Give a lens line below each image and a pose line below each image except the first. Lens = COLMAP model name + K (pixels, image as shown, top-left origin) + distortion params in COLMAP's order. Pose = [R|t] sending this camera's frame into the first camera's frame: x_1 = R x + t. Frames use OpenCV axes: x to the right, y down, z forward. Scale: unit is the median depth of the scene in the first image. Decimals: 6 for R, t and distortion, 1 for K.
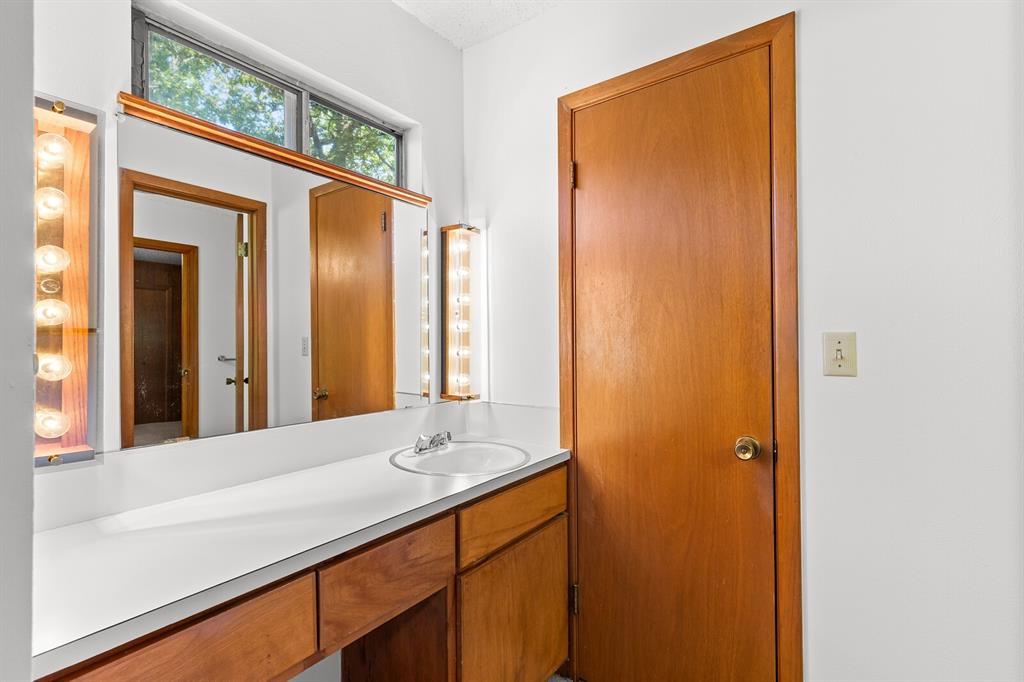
lens RADIAL K [[468.9, 0, 508.3], [0, 468.9, 335.4], [0, 0, 1]] dist [0.002151, 0.000225]
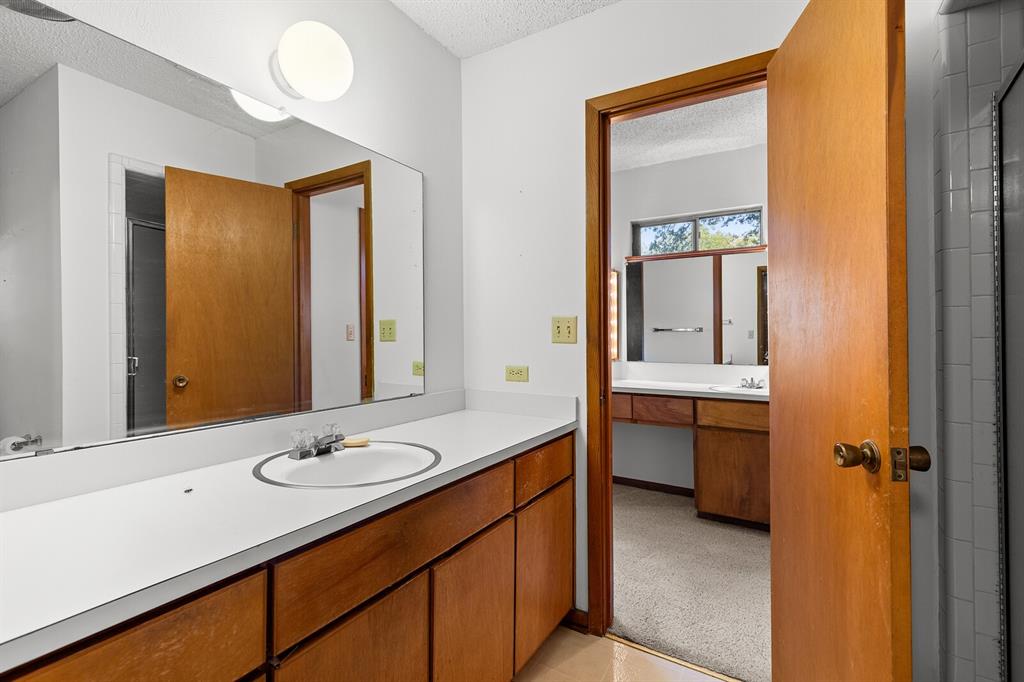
lens RADIAL K [[468.9, 0, 511.0], [0, 468.9, 338.3], [0, 0, 1]] dist [0.002151, 0.000225]
pose [[0.101001, -0.001489, -0.994885, 2.178353], [0.003585, 0.999993, -0.001132, 0.055531], [0.994880, -0.003452, 0.101006, -0.189452]]
